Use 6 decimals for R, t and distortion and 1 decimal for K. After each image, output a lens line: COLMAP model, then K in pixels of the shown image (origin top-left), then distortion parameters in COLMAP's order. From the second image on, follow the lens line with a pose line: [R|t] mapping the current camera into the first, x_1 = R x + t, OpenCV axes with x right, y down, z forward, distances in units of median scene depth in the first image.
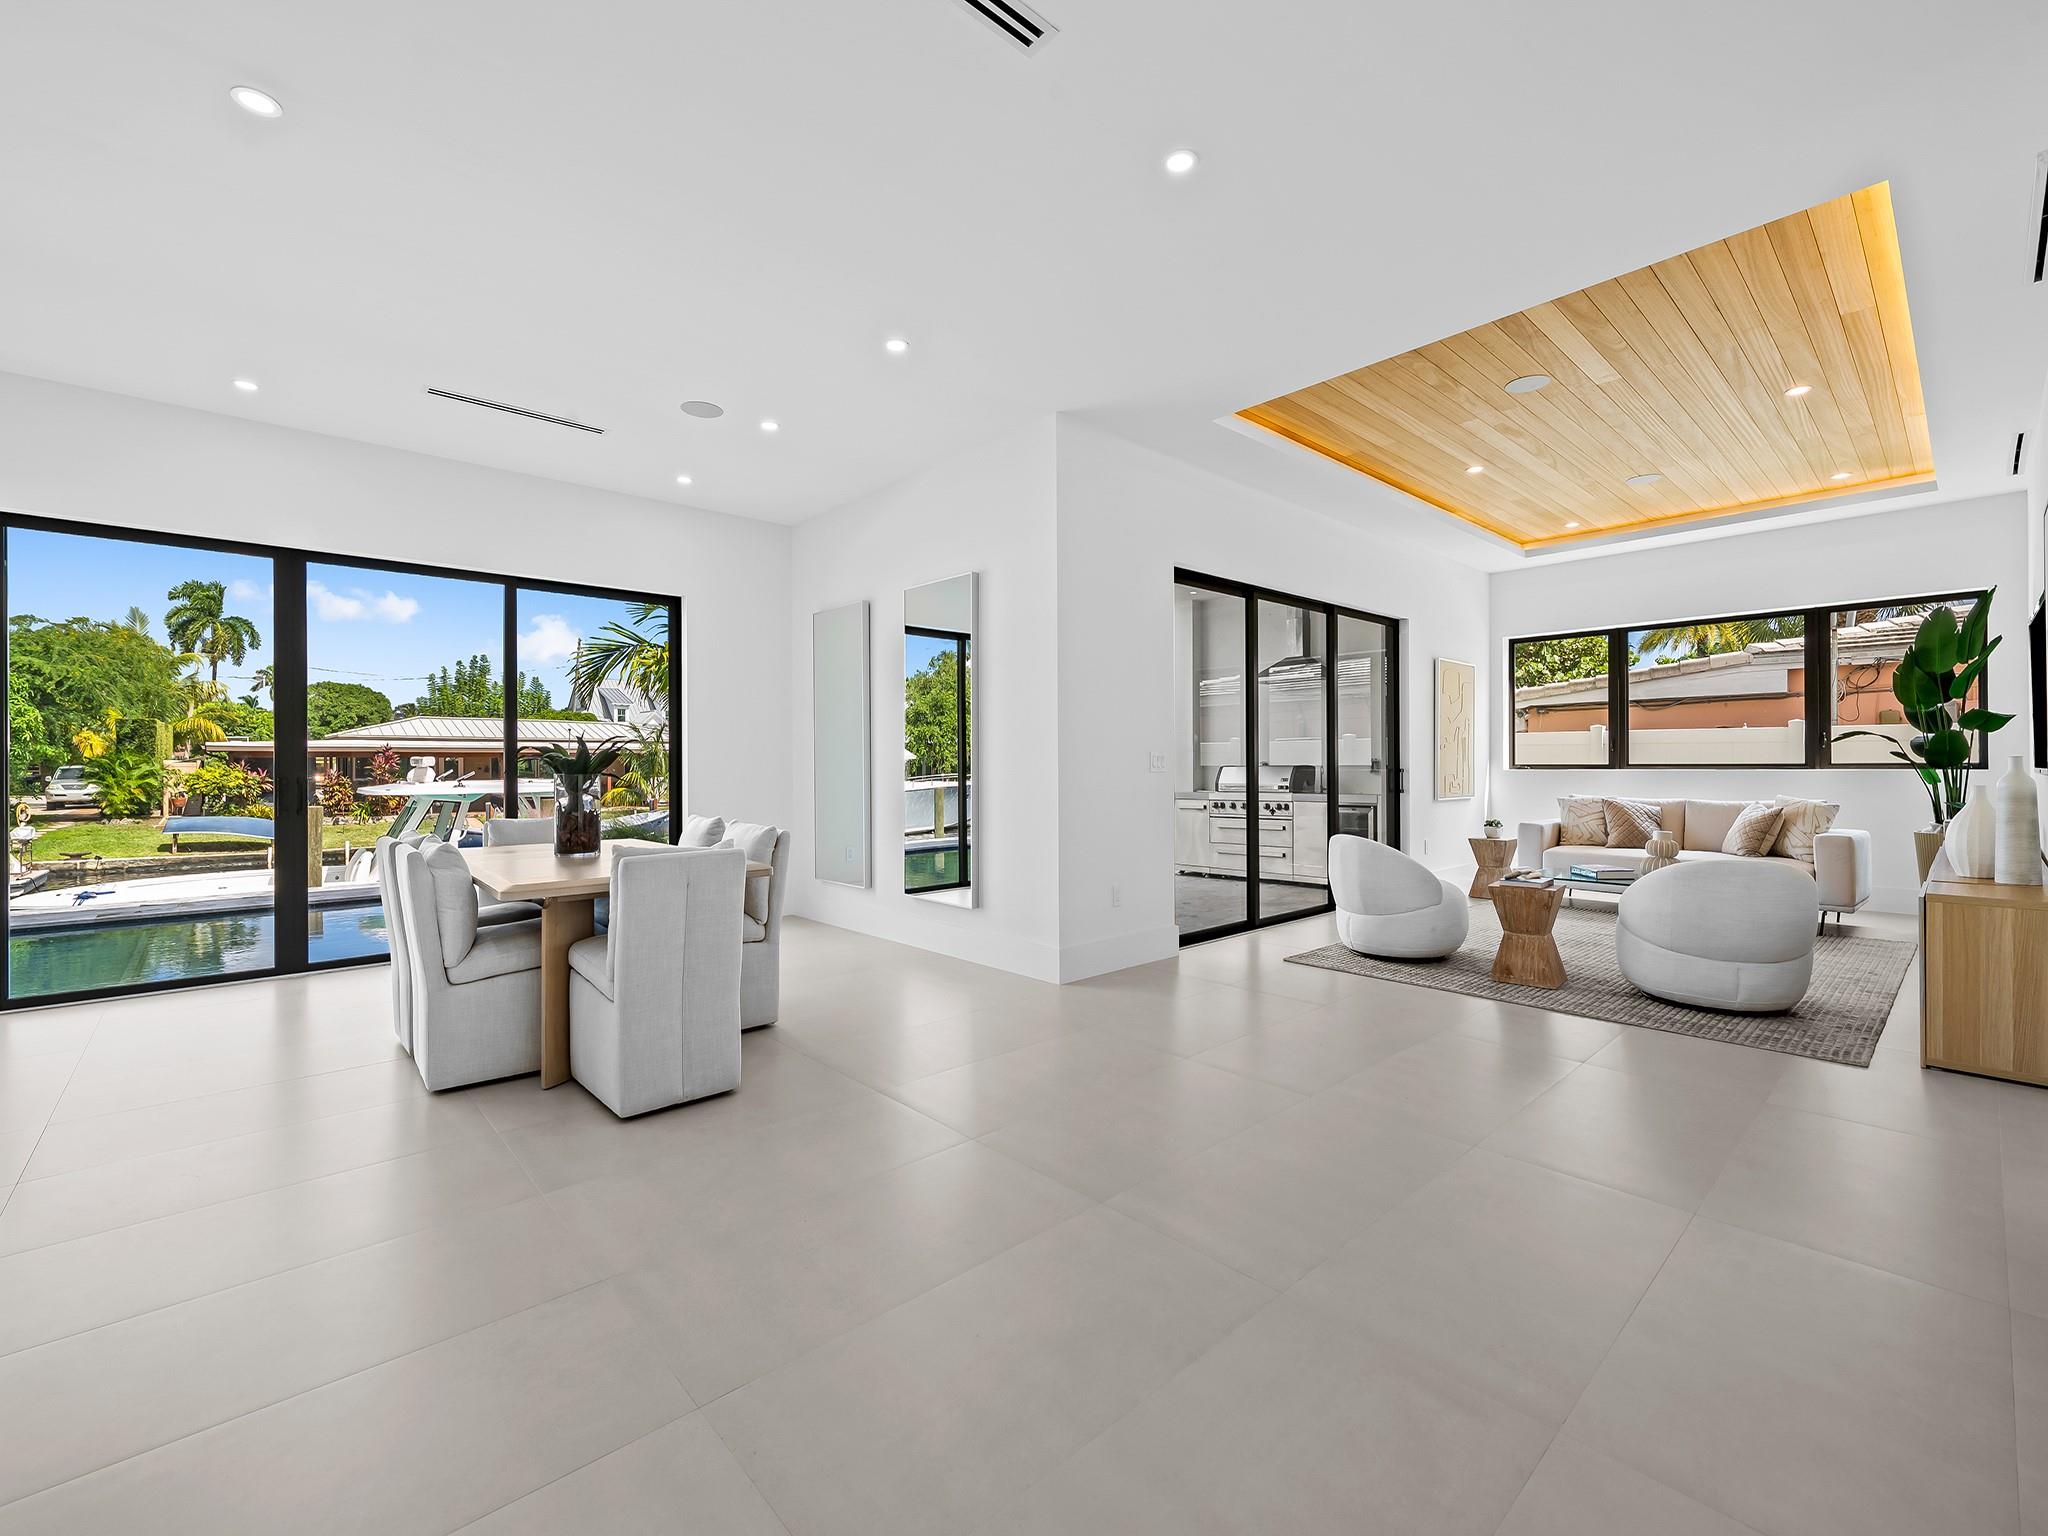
lens RADIAL K [[891.8, 0, 1043.5], [0, 891.8, 768.6], [0, 0, 1]] dist [-0.004925, -0.001556]
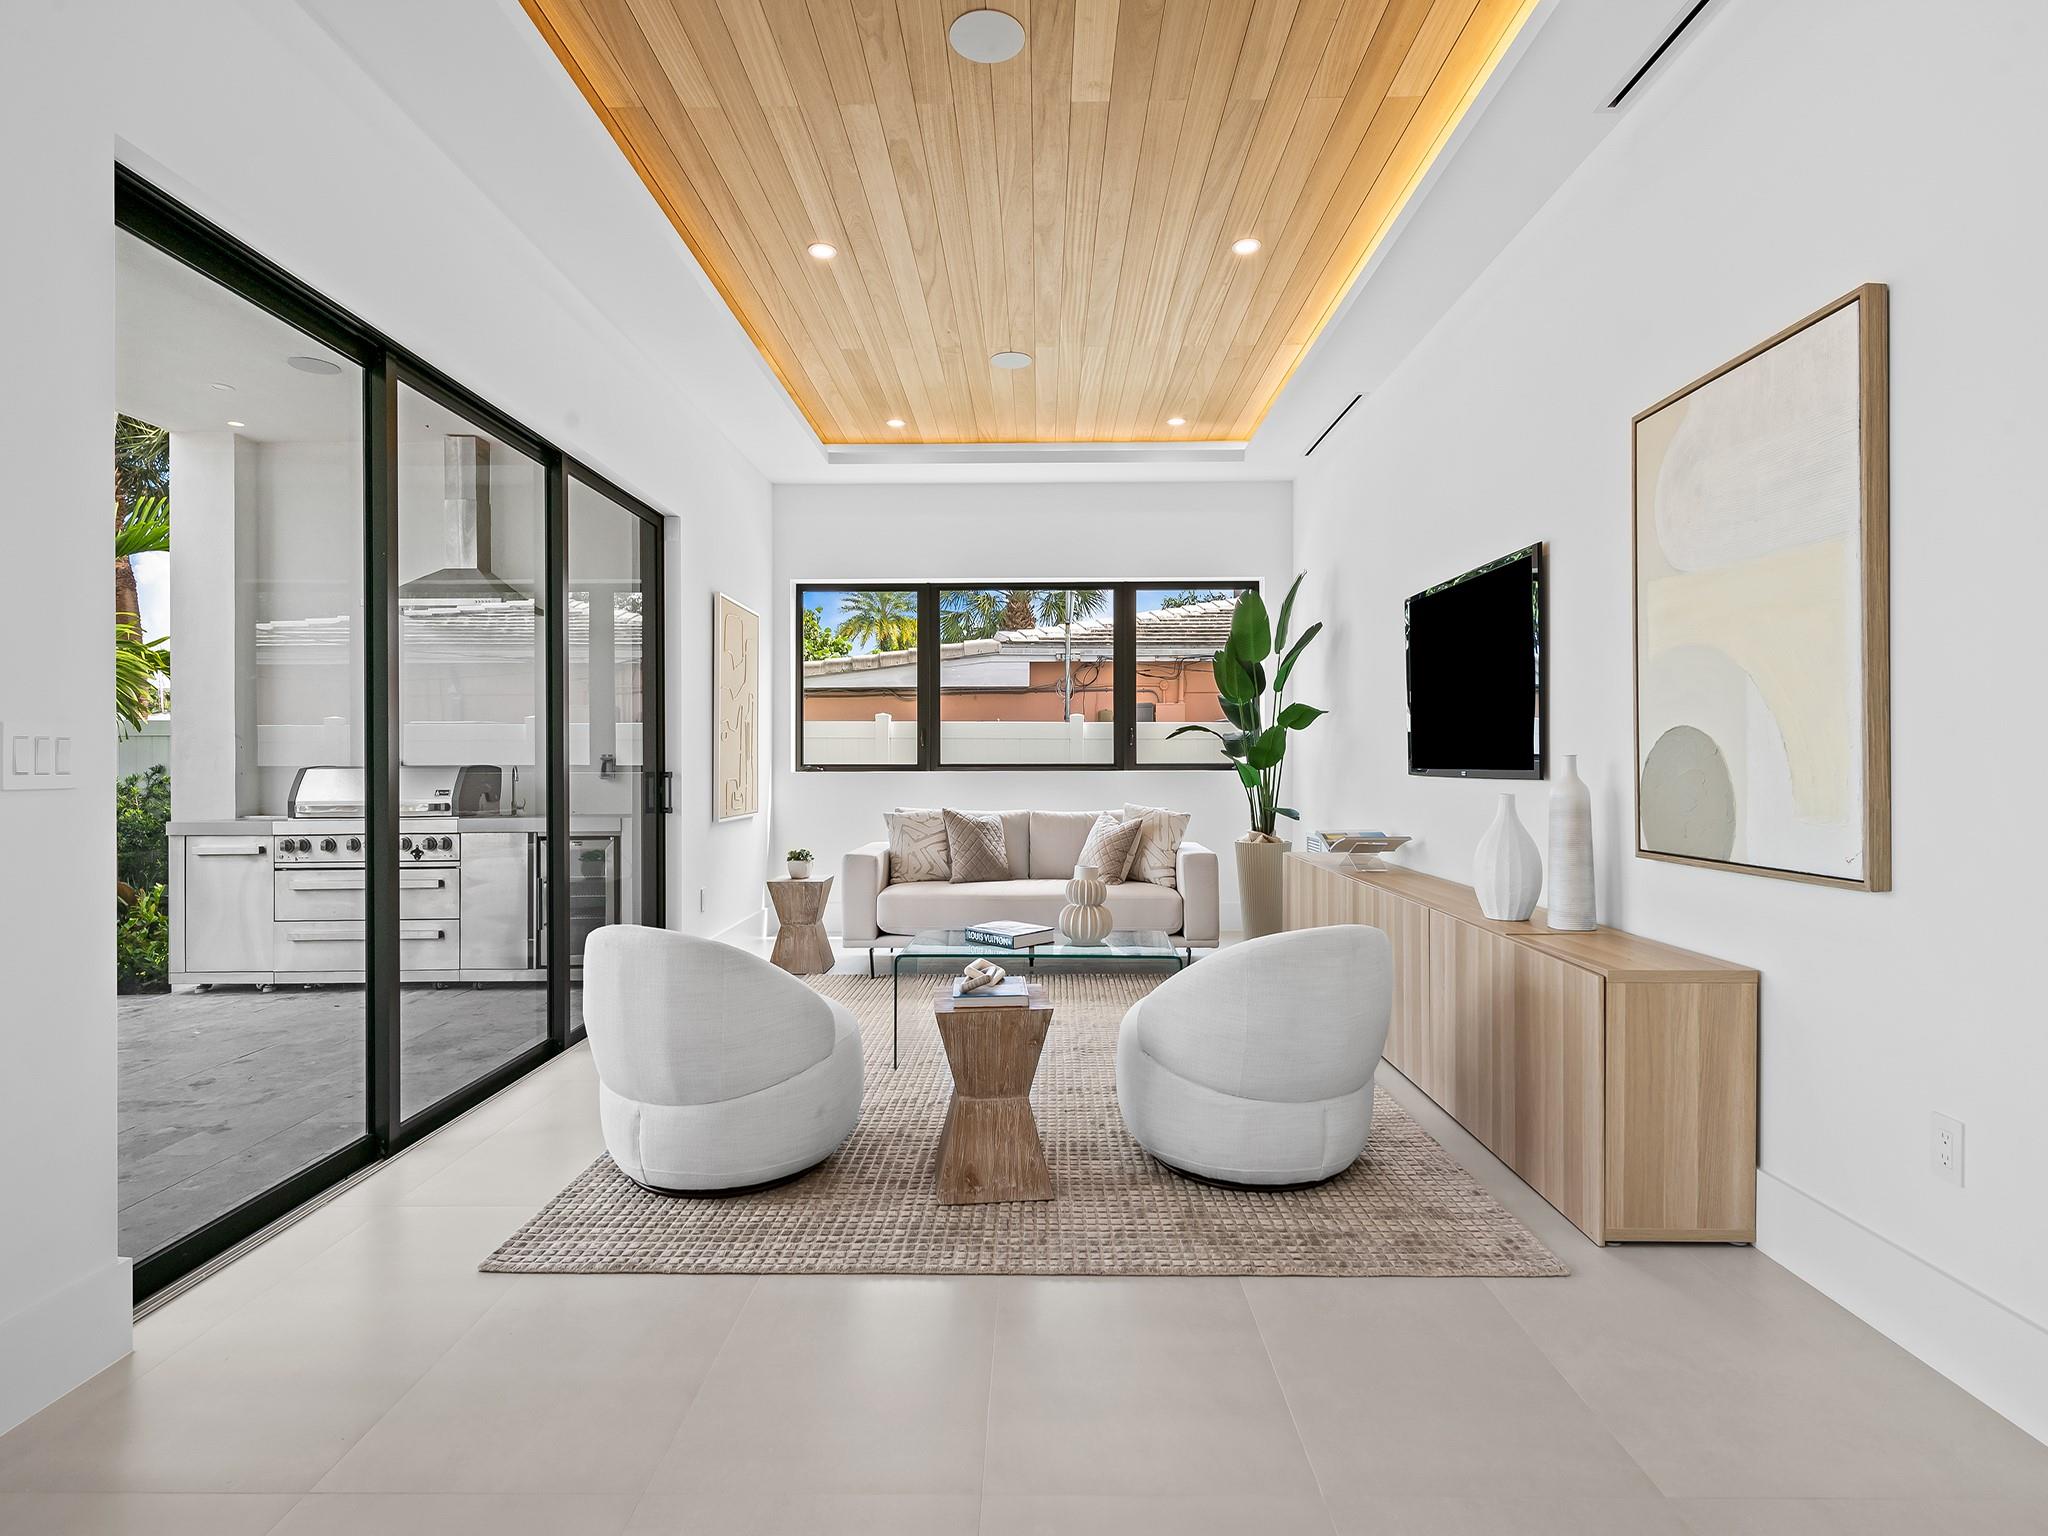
lens RADIAL K [[1076.7, 0, 1028.1], [0, 1076.7, 763.5], [0, 0, 1]] dist [0.008333, 0.000762]
pose [[0.709223, 0.001914, 0.704982, 0.065442], [0.001715, 0.999989, -0.004440, -0.001631], [-0.704982, 0.004358, 0.709212, 0.304560]]
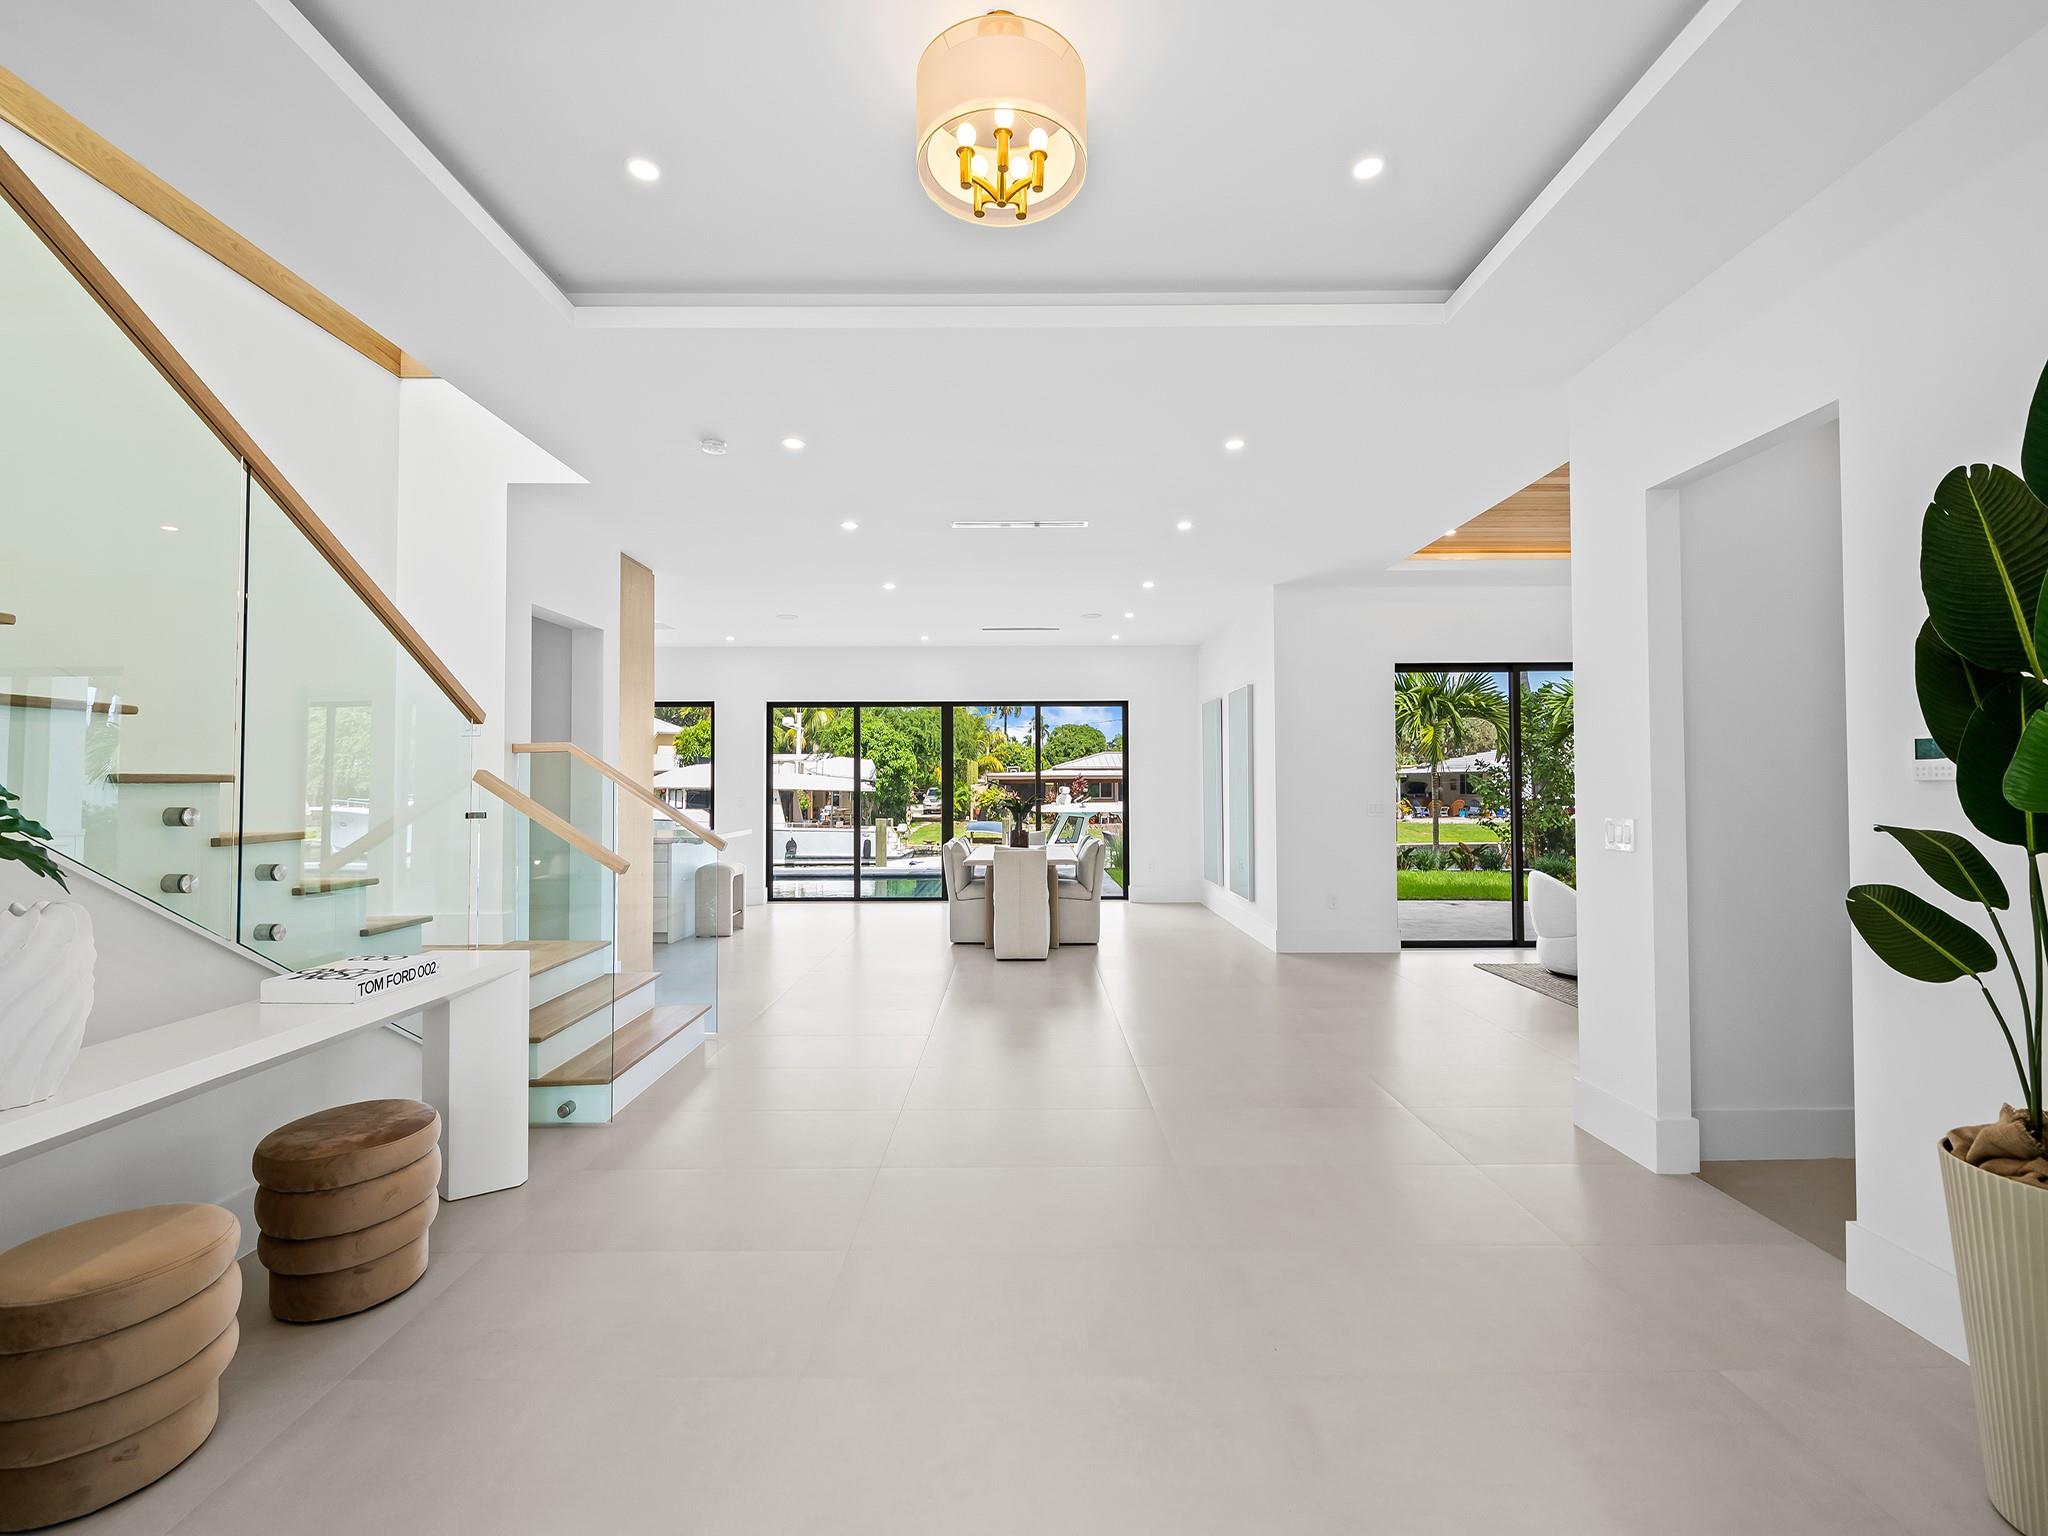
lens RADIAL K [[859.0, 0, 1023.2], [0, 859.0, 764.2], [0, 0, 1]] dist [0.008154, -0.002845]
pose [[0.735569, -0.016285, -0.677254, 0.383340], [-0.000842, 0.999688, -0.024952, -0.025303], [0.677450, 0.018924, 0.735326, -0.217892]]
